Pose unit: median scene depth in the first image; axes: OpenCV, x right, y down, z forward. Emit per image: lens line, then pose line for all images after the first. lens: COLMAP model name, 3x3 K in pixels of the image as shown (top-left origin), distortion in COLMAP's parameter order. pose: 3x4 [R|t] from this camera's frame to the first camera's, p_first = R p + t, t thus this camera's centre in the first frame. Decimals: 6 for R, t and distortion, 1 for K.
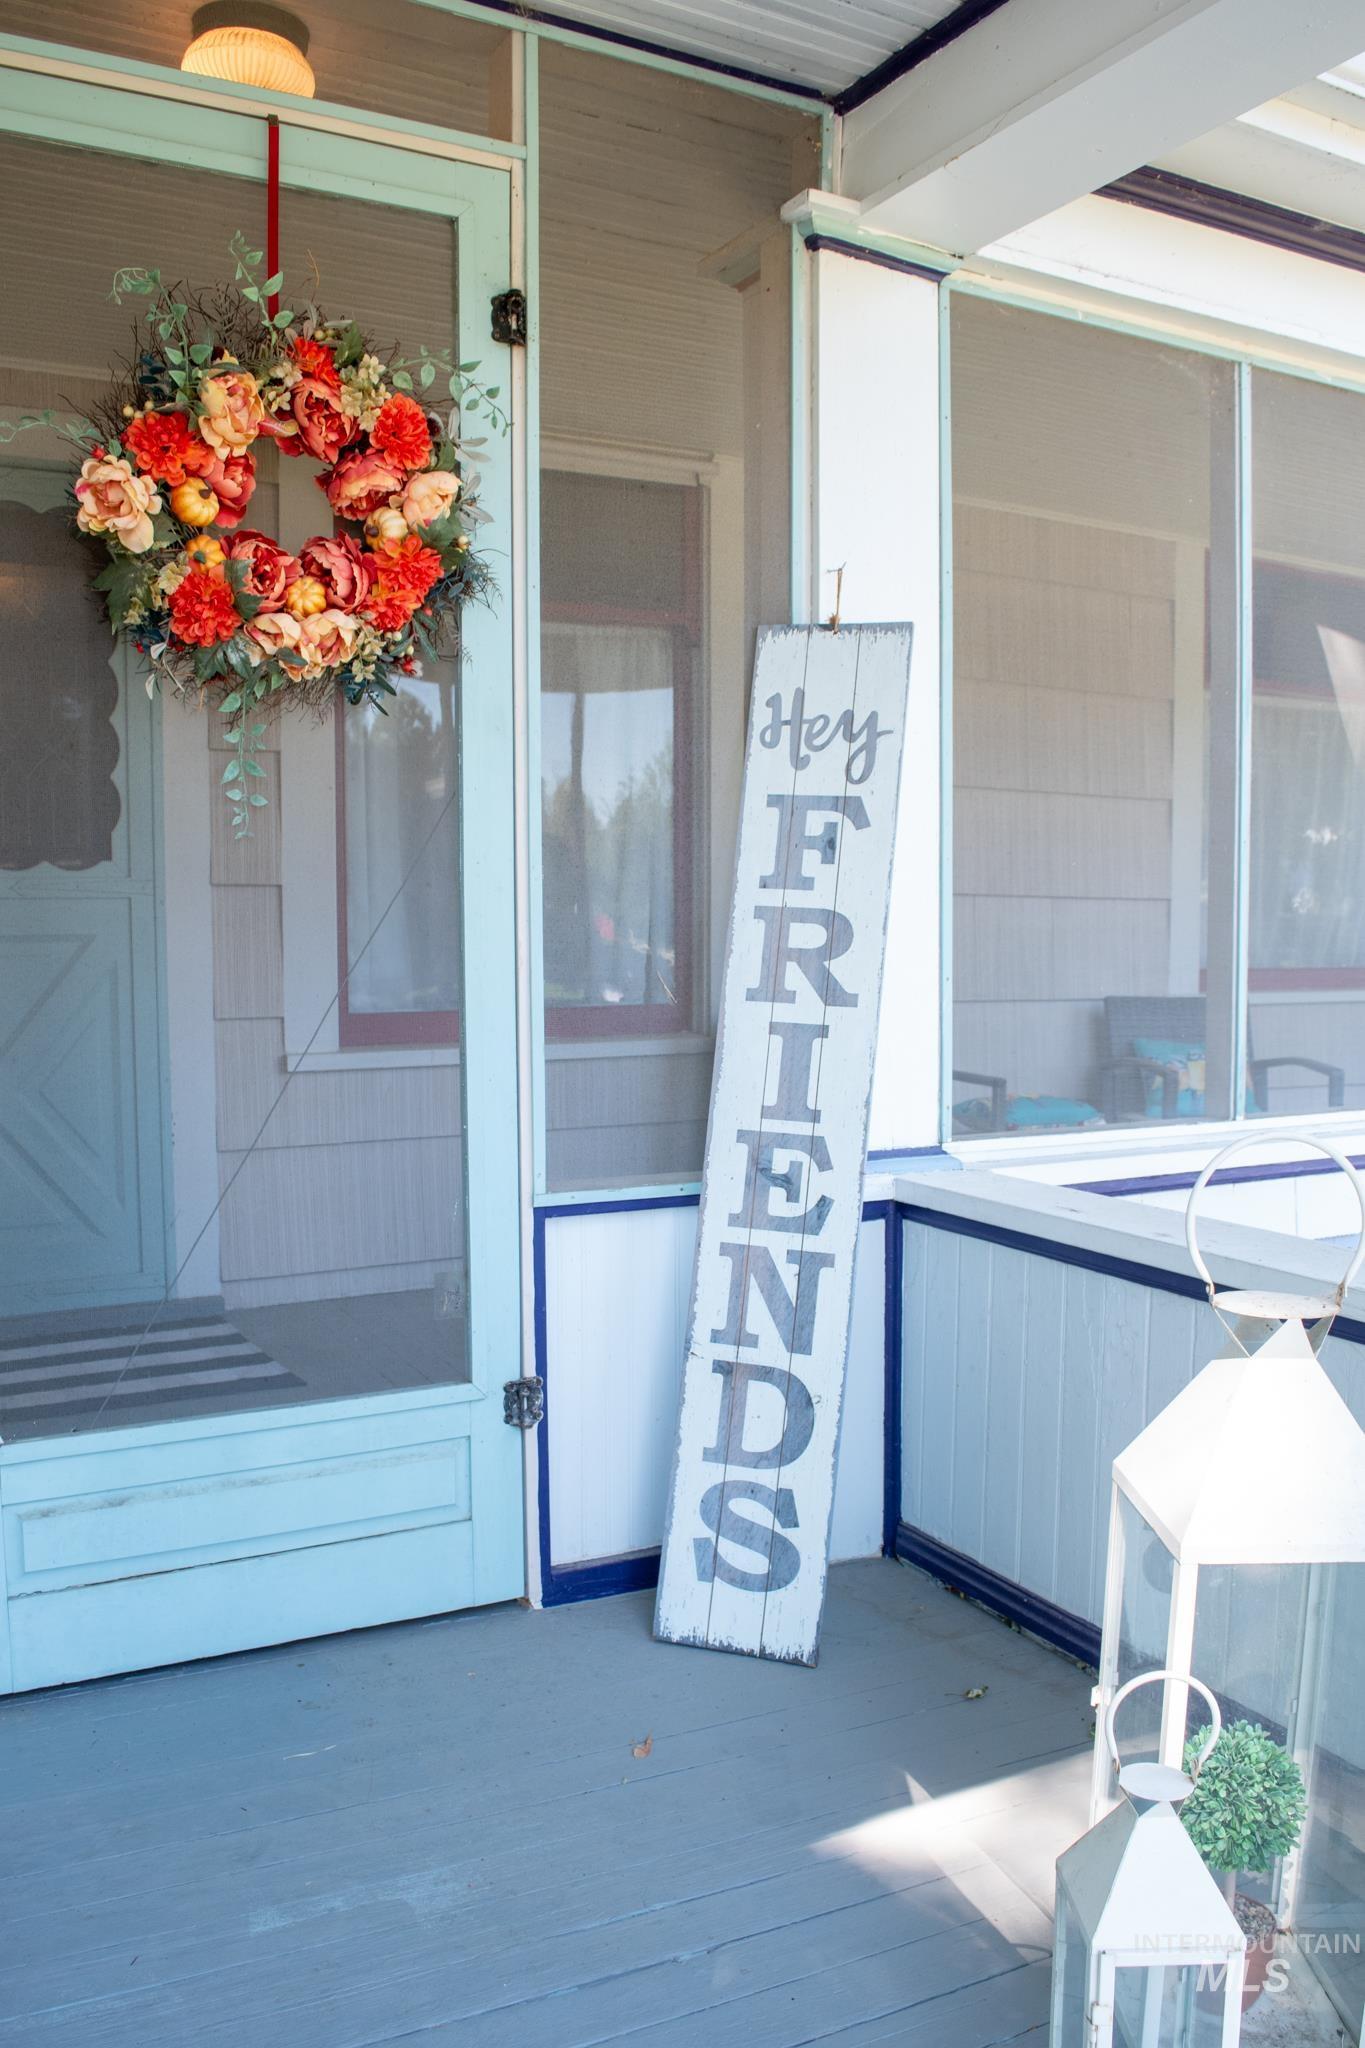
lens RADIAL K [[1678.1, 0, 677.0], [0, 1678.1, 1065.7], [0, 0, 1]] dist [-0.096303, 0.014780]
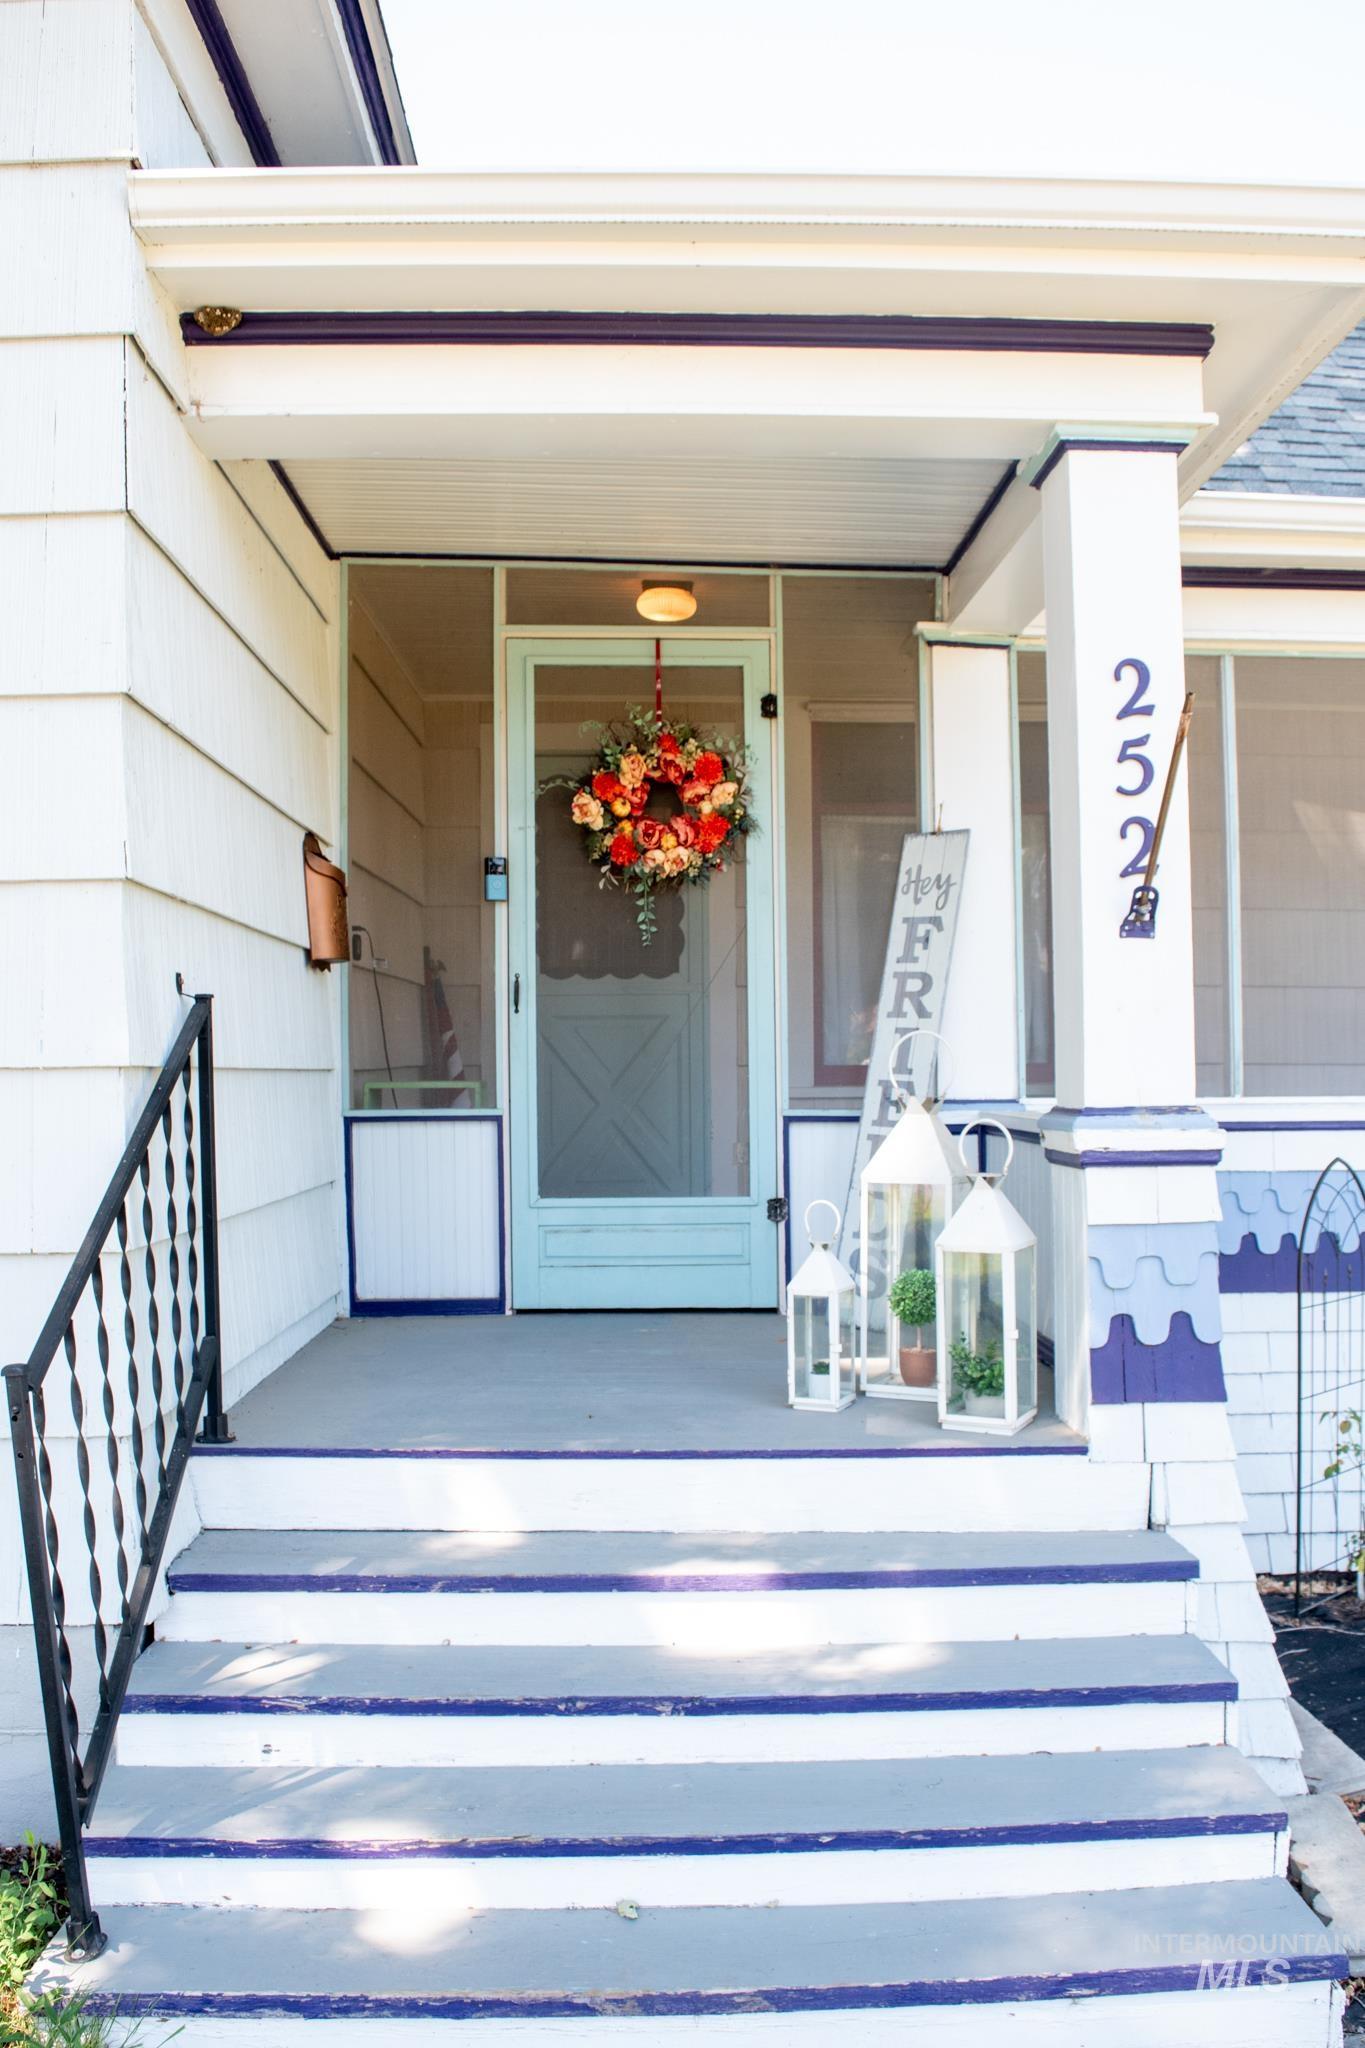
lens RADIAL K [[1678.1, 0, 677.0], [0, 1678.1, 1065.7], [0, 0, 1]] dist [-0.096303, 0.014780]
pose [[0.895688, -0.008791, -0.444595, 0.781812], [-0.031826, 0.995973, -0.083811, 0.215976], [0.443542, 0.089219, 0.891802, -1.009916]]
